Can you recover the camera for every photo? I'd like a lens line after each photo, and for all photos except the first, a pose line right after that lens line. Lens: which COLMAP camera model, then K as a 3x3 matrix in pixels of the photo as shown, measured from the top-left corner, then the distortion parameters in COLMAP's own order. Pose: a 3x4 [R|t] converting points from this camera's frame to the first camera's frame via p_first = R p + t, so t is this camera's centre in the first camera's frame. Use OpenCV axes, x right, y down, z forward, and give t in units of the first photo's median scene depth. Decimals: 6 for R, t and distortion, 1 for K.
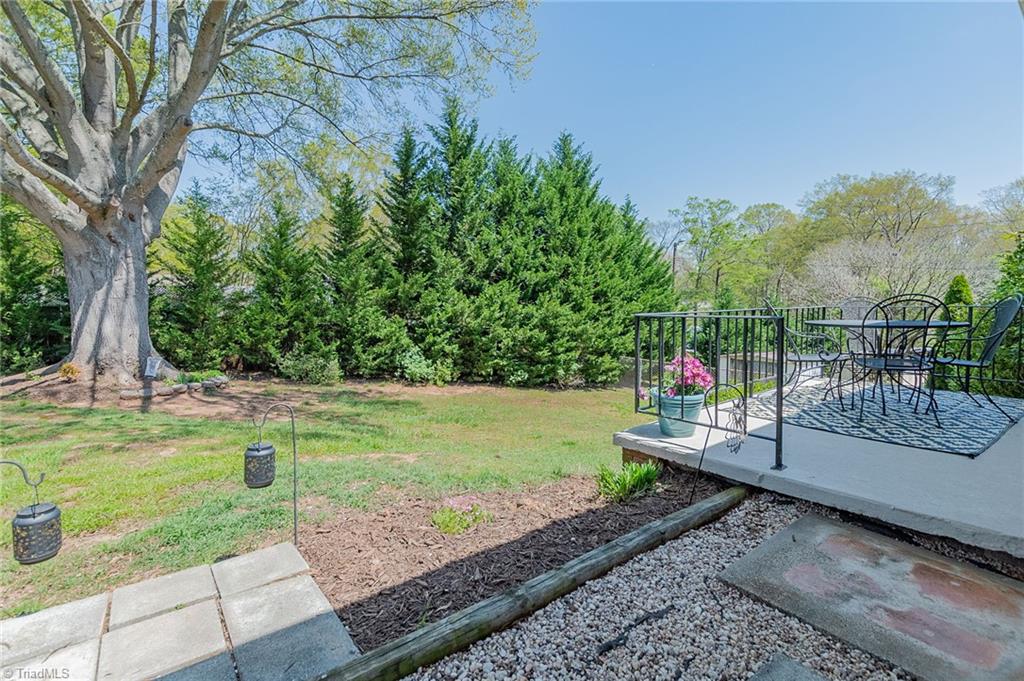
lens RADIAL K [[475.9, 0, 504.1], [0, 475.9, 335.0], [0, 0, 1]] dist [0.008126, -0.003335]
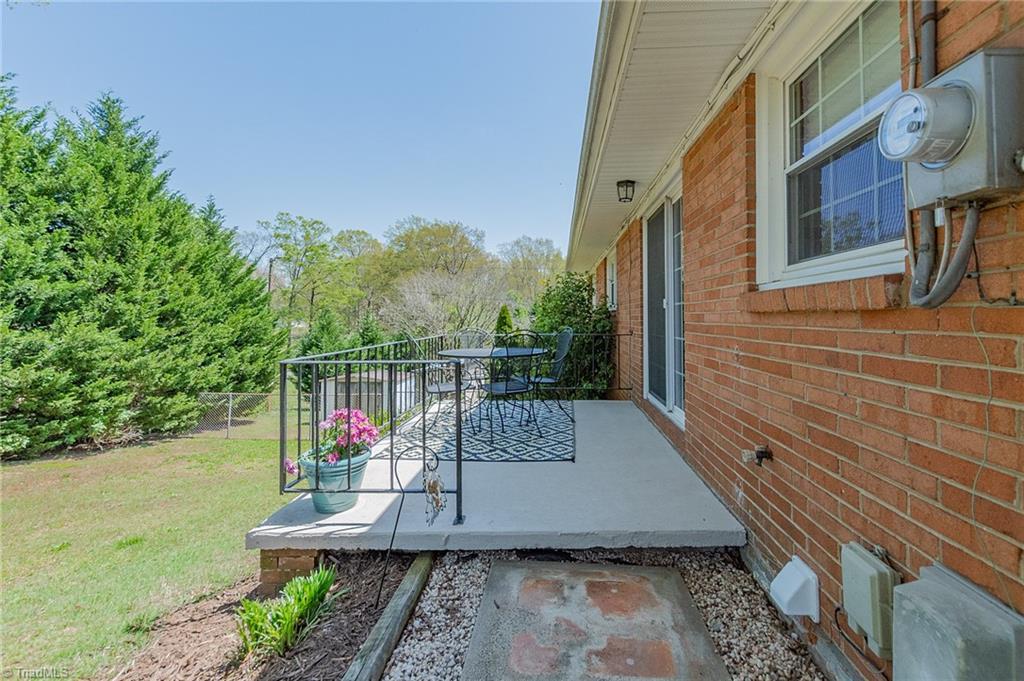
lens RADIAL K [[475.9, 0, 547.4], [0, 475.9, 309.0], [0, 0, 1]] dist [0.008126, -0.003335]
pose [[0.634056, 0.022658, 0.772955, -0.009381], [0.049987, 0.996279, -0.070208, -0.011820], [-0.771670, 0.083154, 0.630564, 0.044706]]
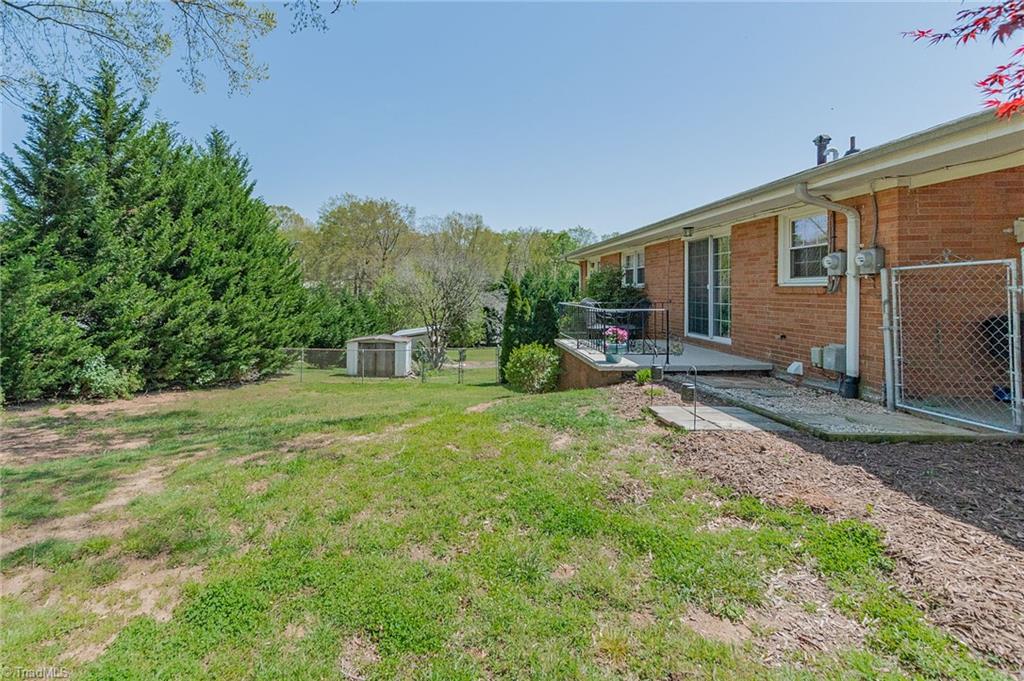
lens RADIAL K [[475.9, 0, 428.0], [0, 475.9, 293.0], [0, 0, 1]] dist [0.008126, -0.003335]
pose [[0.684072, 0.001420, 0.729413, -0.372545], [0.049069, 0.997643, -0.047962, -0.012417], [-0.727762, 0.068601, 0.682390, 0.022482]]
